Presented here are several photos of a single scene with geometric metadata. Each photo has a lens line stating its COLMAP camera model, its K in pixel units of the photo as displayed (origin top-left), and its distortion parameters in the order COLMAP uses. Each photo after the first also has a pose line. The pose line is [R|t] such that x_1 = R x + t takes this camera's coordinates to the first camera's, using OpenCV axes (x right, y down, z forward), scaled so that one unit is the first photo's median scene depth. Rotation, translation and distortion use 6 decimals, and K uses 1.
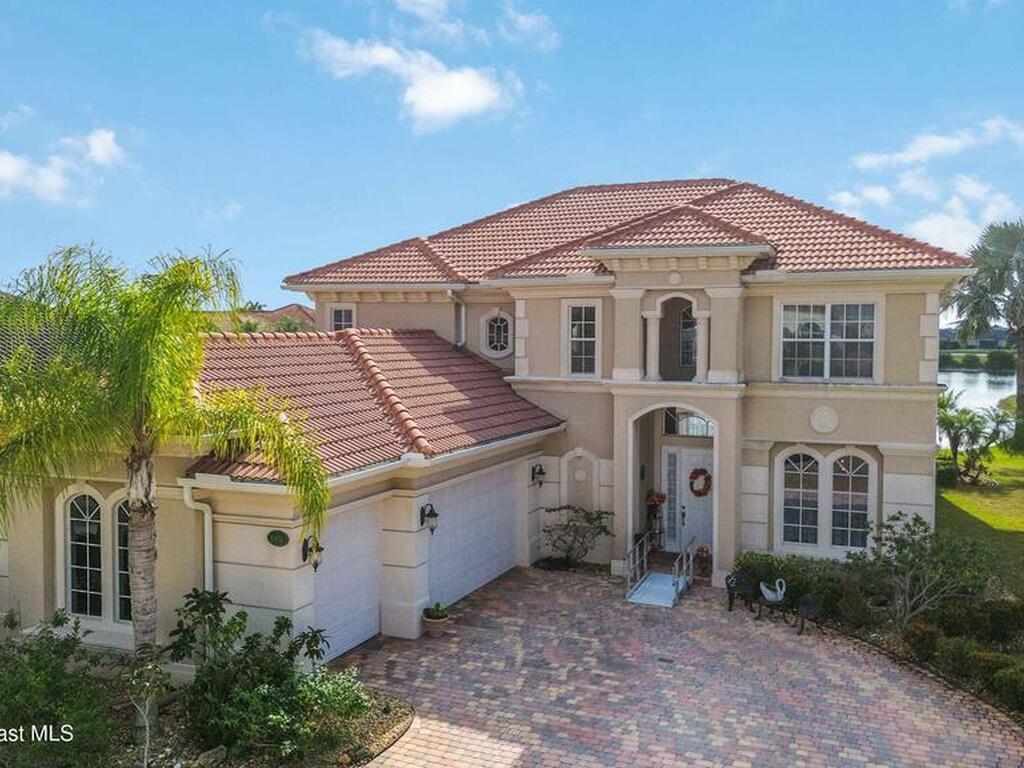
lens RADIAL K [[966.9, 0, 512.0], [0, 966.9, 384.0], [0, 0, 1]] dist [0.054766, -0.015567]
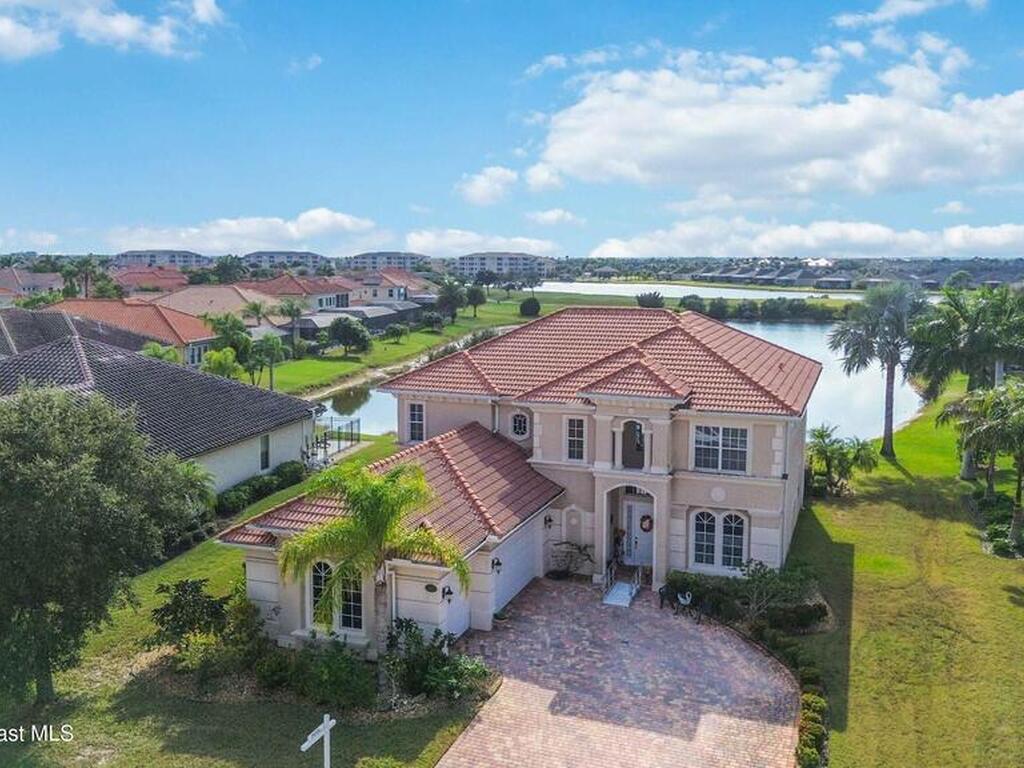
lens RADIAL K [[957.0, 0, 512.0], [0, 957.0, 384.0], [0, 0, 1]] dist [0.103779, -0.117824]
pose [[0.999233, -0.004276, 0.038935, -0.105497], [0.001343, 0.997180, 0.075038, -0.284298], [-0.039146, -0.074928, 0.996420, -0.656170]]
